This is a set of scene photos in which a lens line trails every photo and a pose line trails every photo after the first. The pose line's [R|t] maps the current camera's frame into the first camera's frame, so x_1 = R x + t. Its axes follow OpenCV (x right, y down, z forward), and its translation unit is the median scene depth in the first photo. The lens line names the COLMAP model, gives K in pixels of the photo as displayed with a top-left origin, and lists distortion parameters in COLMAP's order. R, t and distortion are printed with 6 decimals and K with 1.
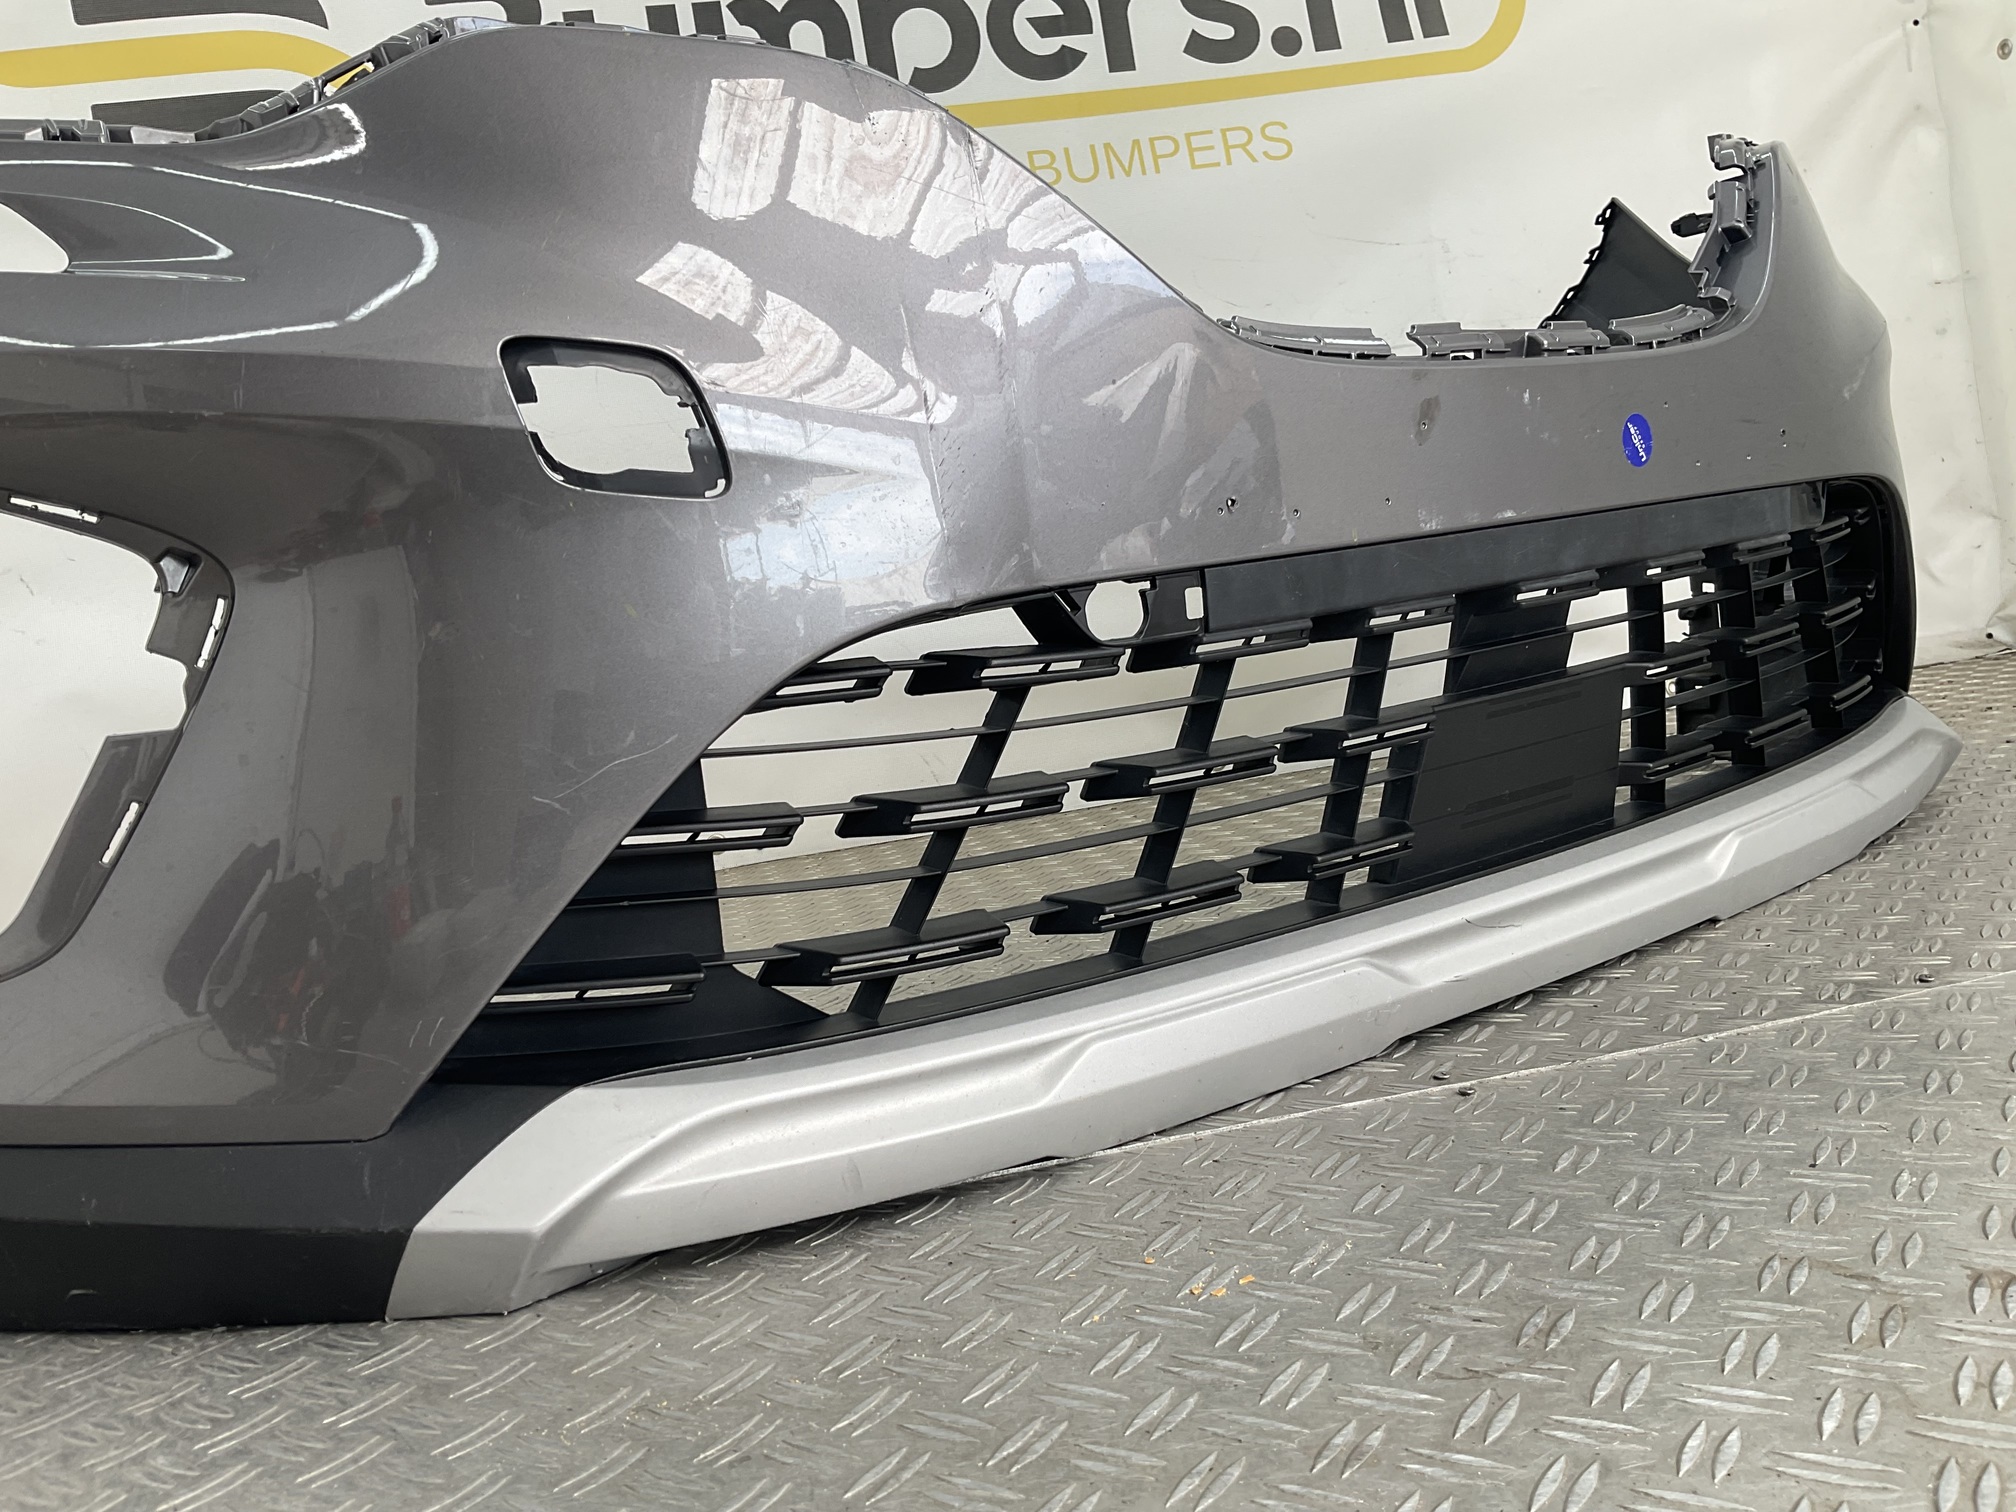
lens RADIAL K [[1673.0, 0, 1003.3], [0, 1673.0, 760.5], [0, 0, 1]] dist [0.076176, -0.124536]
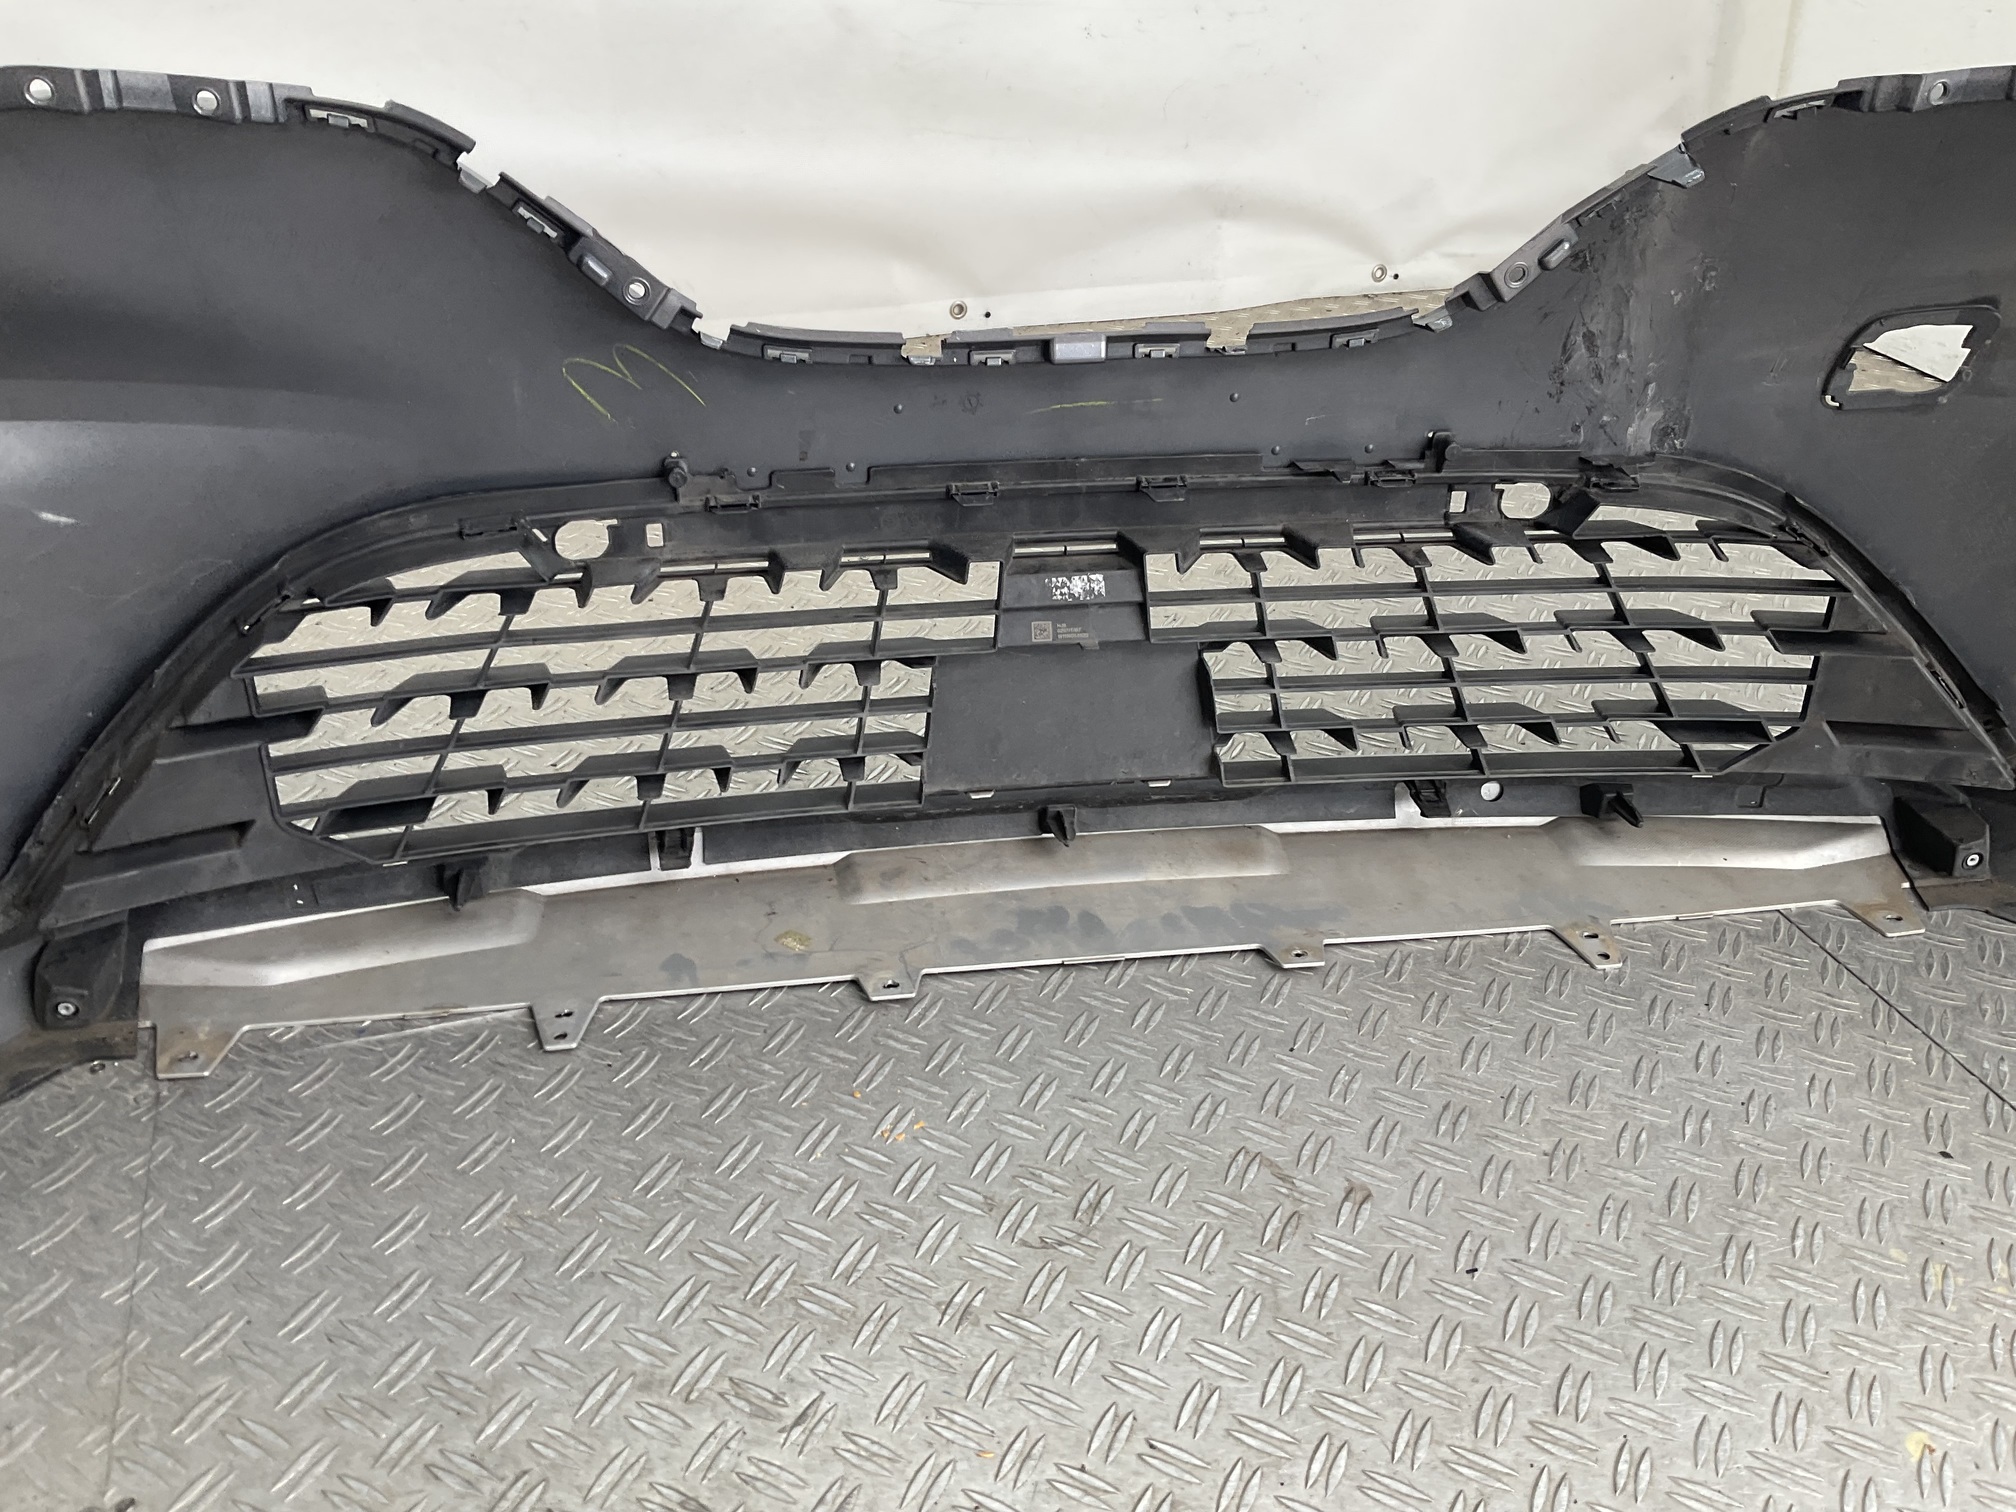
lens RADIAL K [[1673.0, 0, 999.6], [0, 1673.0, 751.0], [0, 0, 1]] dist [0.076176, -0.124536]
pose [[0.980019, 0.064244, 0.188245, -0.075595], [-0.139526, 0.896541, 0.420412, -0.531001], [-0.141761, -0.438276, 0.887591, -0.174573]]
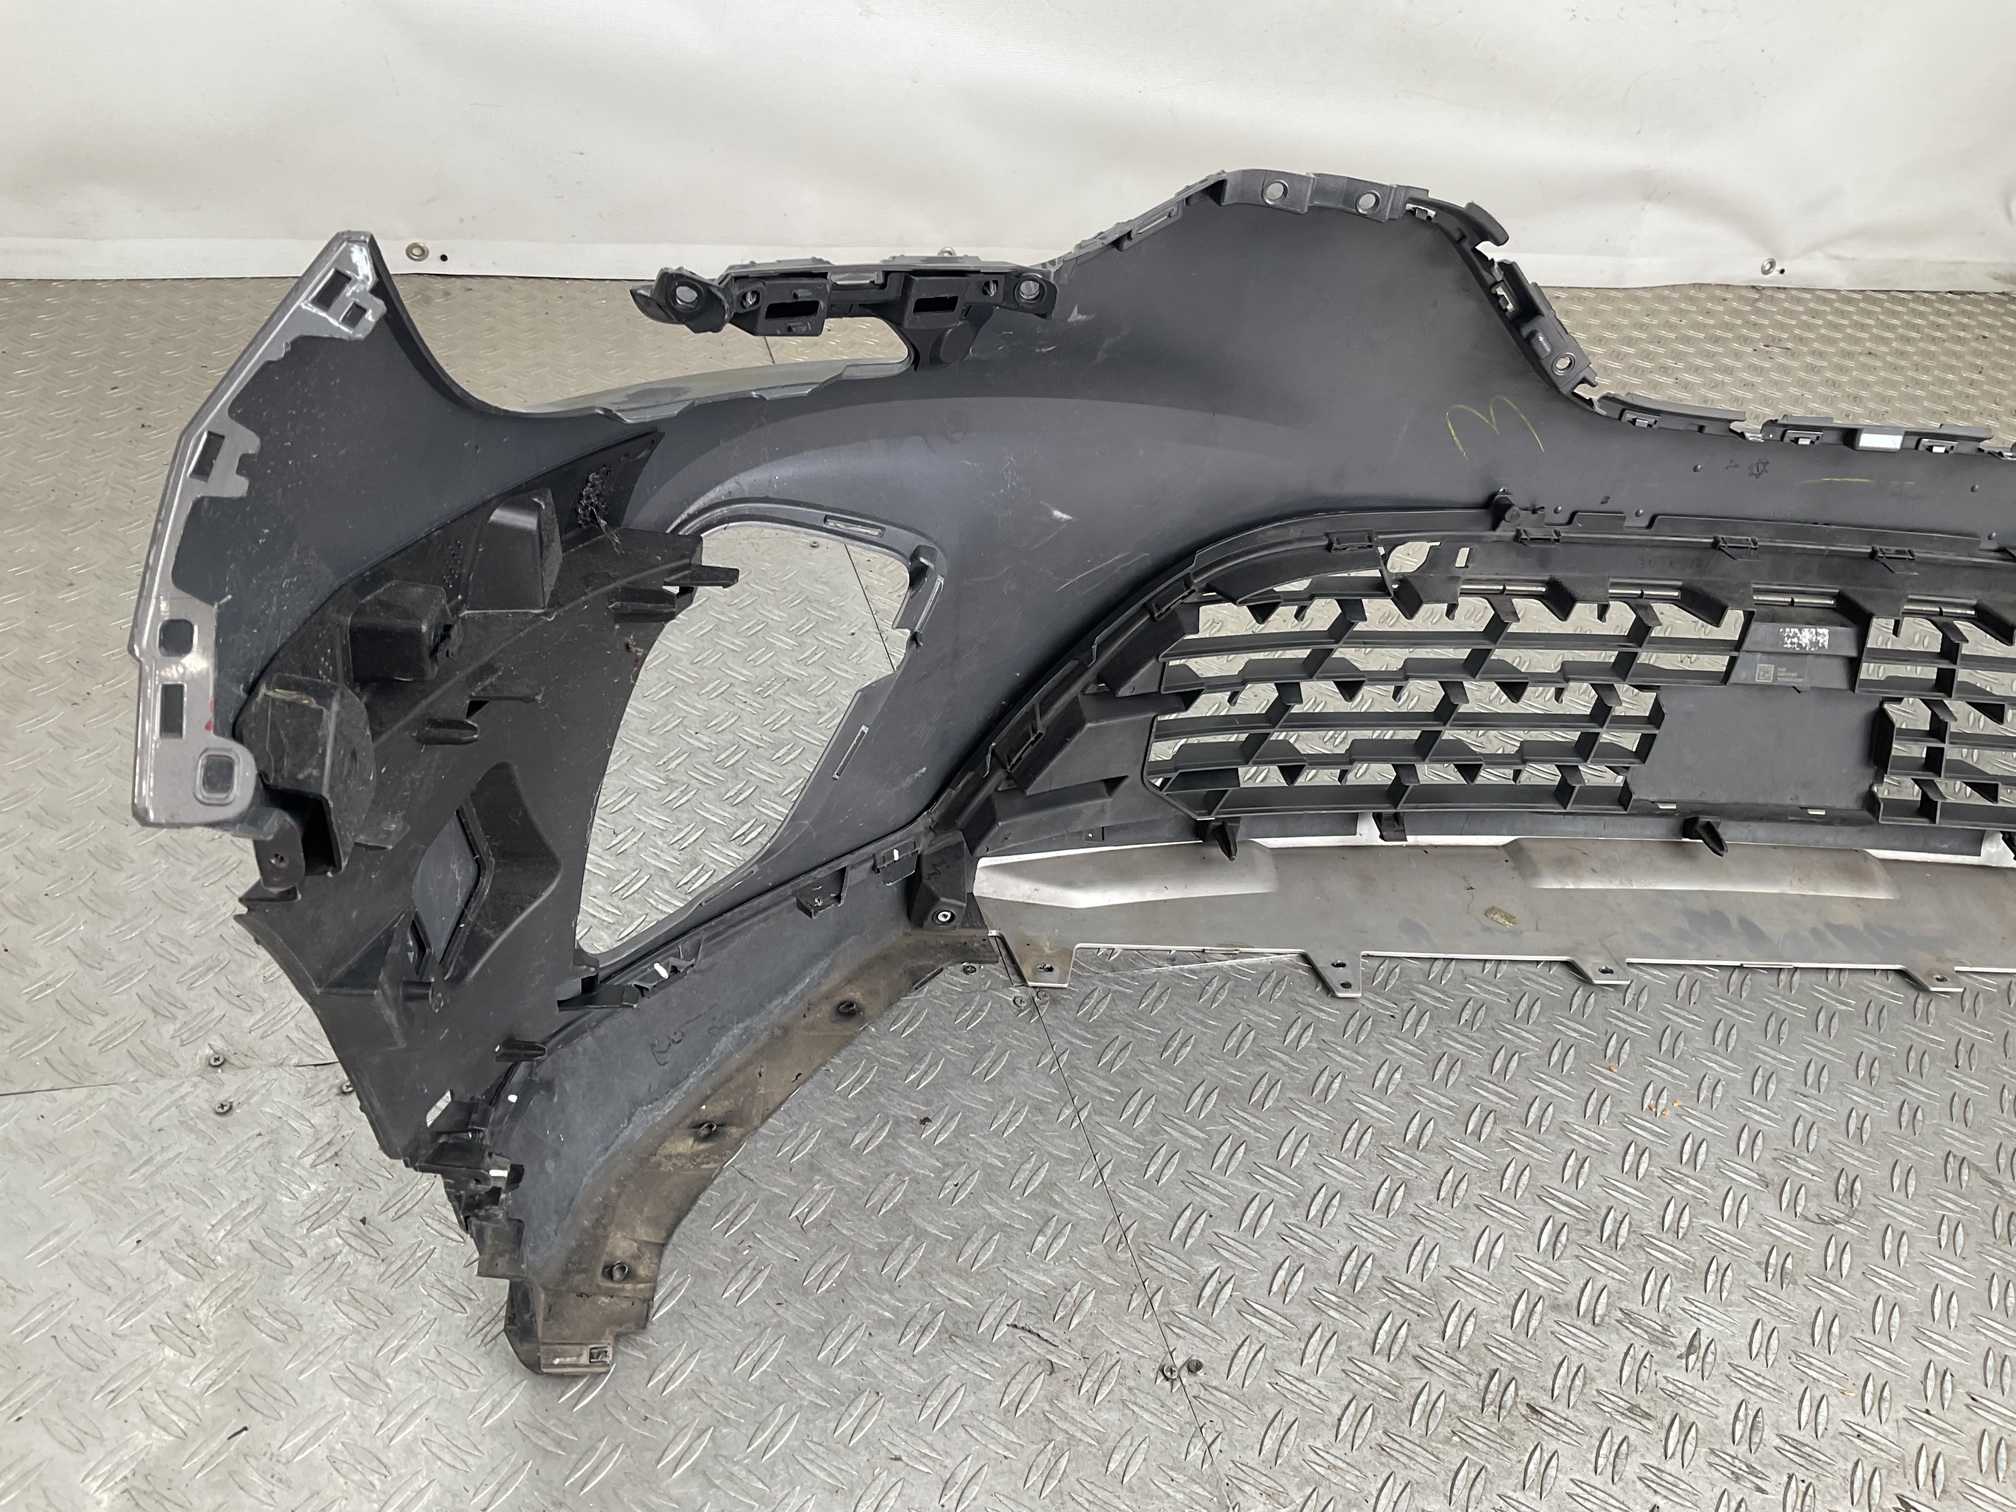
lens RADIAL K [[1673.0, 0, 994.4], [0, 1673.0, 754.9], [0, 0, 1]] dist [0.076176, -0.124536]
pose [[0.964729, 0.157087, 0.211240, -0.812732], [-0.244810, 0.830381, 0.500535, -0.591779], [-0.096782, -0.534594, 0.839549, -0.197604]]
